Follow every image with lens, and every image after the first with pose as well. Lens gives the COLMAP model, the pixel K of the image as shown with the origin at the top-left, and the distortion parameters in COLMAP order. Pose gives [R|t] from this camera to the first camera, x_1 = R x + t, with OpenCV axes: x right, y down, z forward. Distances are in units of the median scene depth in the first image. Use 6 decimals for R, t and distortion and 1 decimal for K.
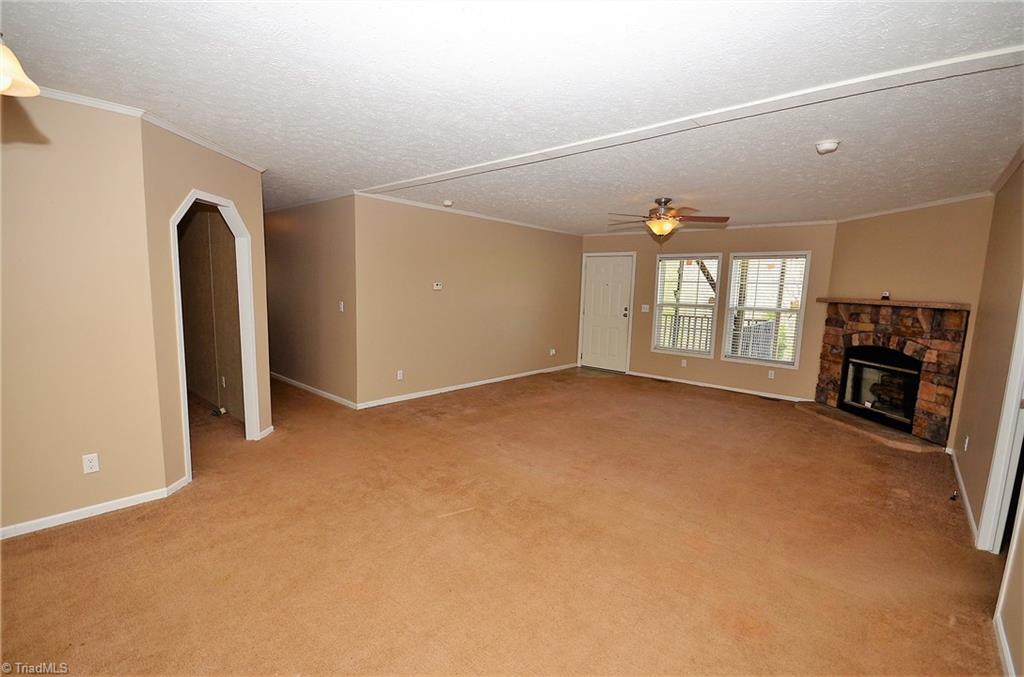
lens RADIAL K [[449.9, 0, 511.3], [0, 449.9, 344.9], [0, 0, 1]] dist [0.008991, -0.011957]
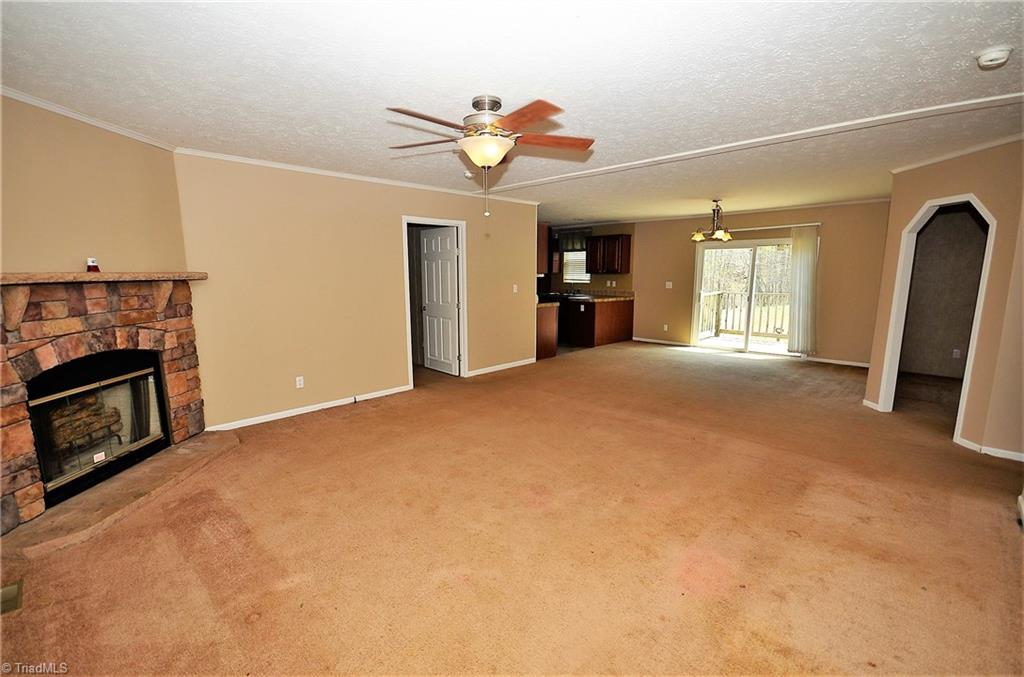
lens RADIAL K [[449.9, 0, 511.3], [0, 449.9, 344.9], [0, 0, 1]] dist [0.008991, -0.011957]
pose [[-0.997392, -0.040544, 0.059719, 0.246638], [-0.021291, 0.955785, 0.293294, -0.187690], [-0.068970, 0.291257, -0.954155, 1.507408]]
